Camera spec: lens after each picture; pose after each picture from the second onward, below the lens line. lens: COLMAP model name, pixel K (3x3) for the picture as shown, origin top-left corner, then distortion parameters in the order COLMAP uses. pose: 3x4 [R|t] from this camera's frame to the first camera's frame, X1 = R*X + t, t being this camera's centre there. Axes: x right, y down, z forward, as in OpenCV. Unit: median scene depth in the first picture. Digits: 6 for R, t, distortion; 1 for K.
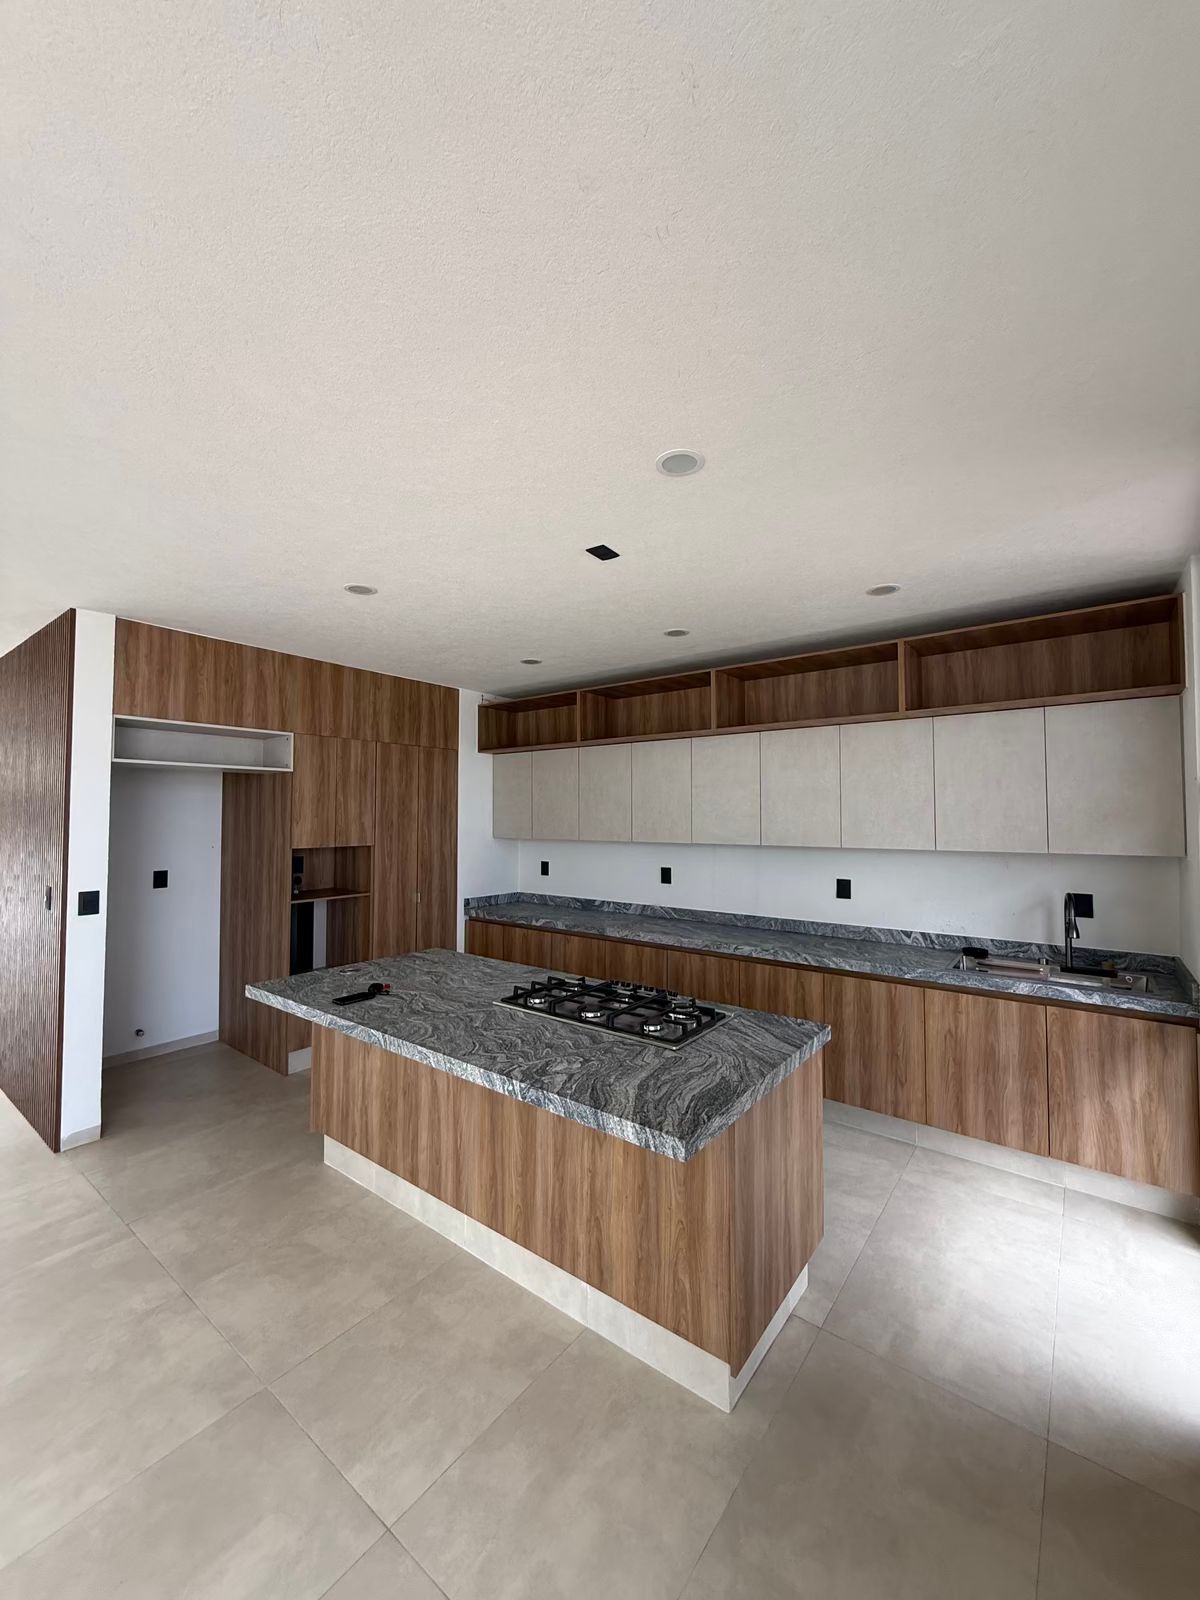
lens RADIAL K [[635.2, 0, 590.7], [0, 635.2, 789.1], [0, 0, 1]] dist [0.002009, -0.000607]
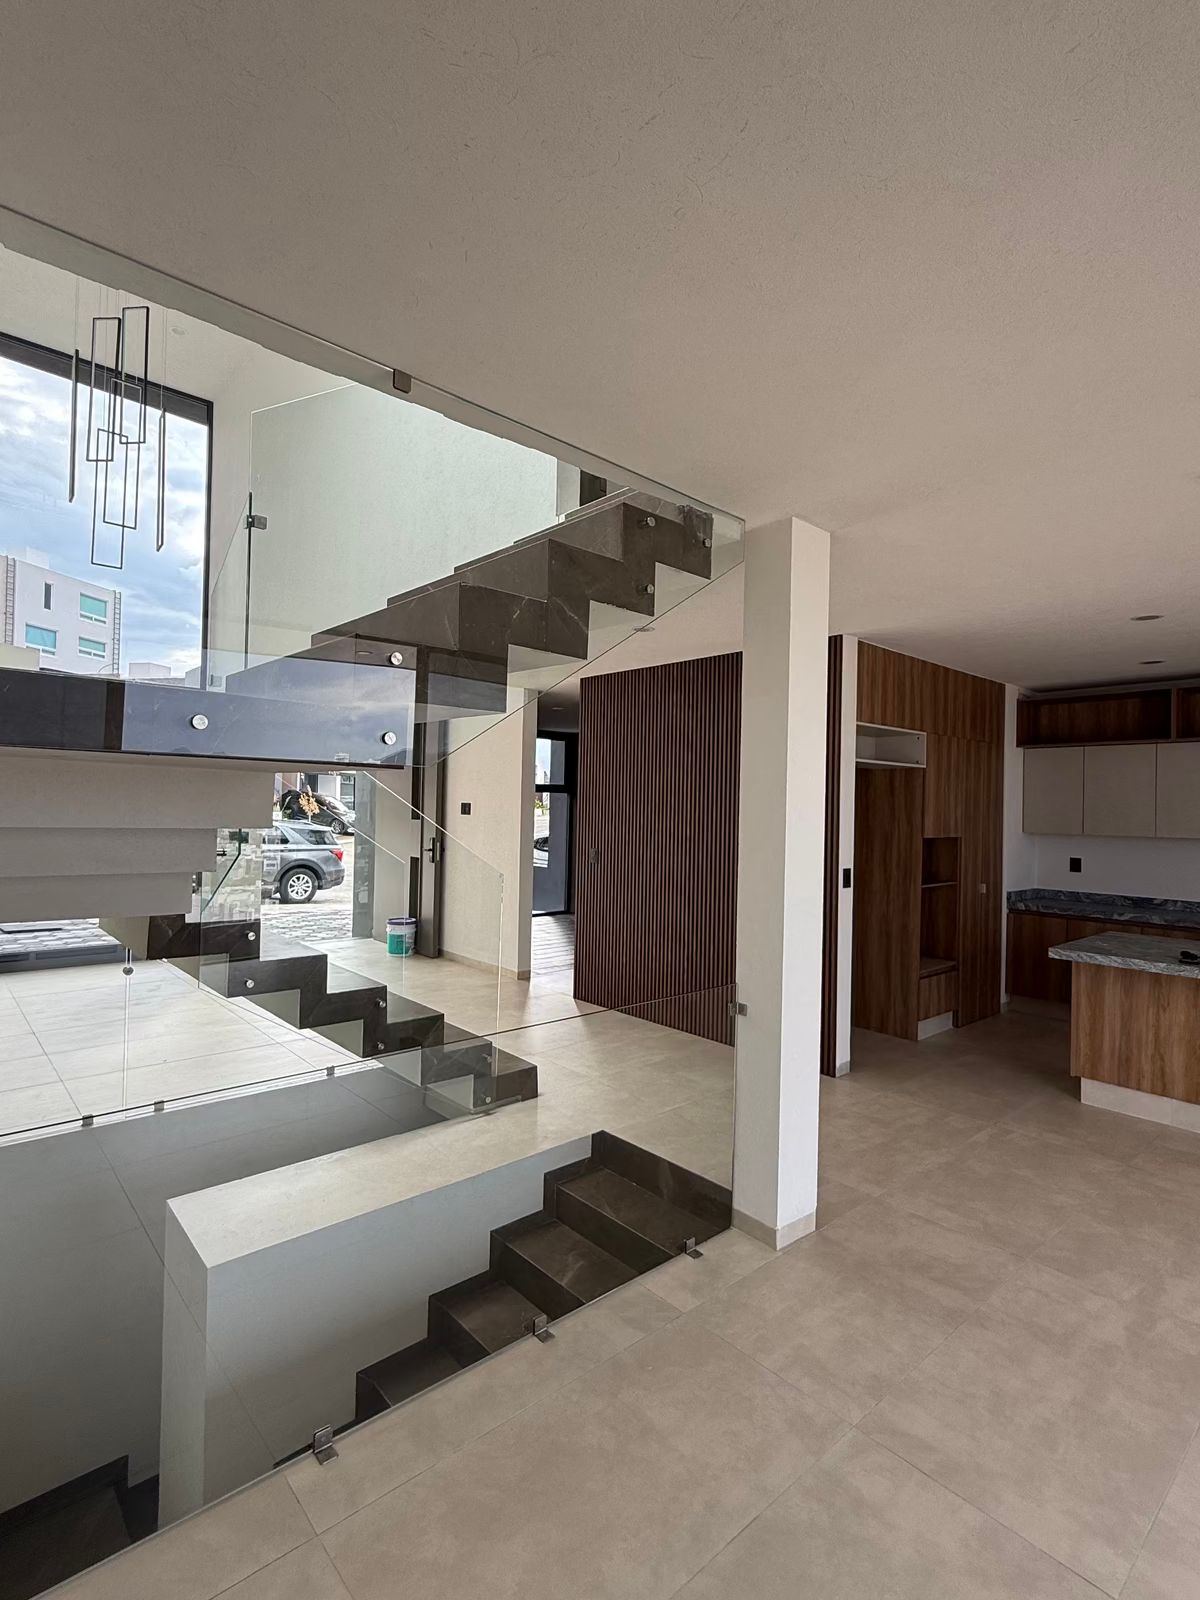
lens RADIAL K [[788.0, 0, 593.6], [0, 788.0, 792.3], [0, 0, 1]] dist [0.003645, 0.000237]
pose [[0.982769, 0.013486, -0.184344, -0.870484], [-0.009325, 0.999682, 0.023423, -0.013247], [0.184602, -0.021301, 0.982583, -0.496274]]
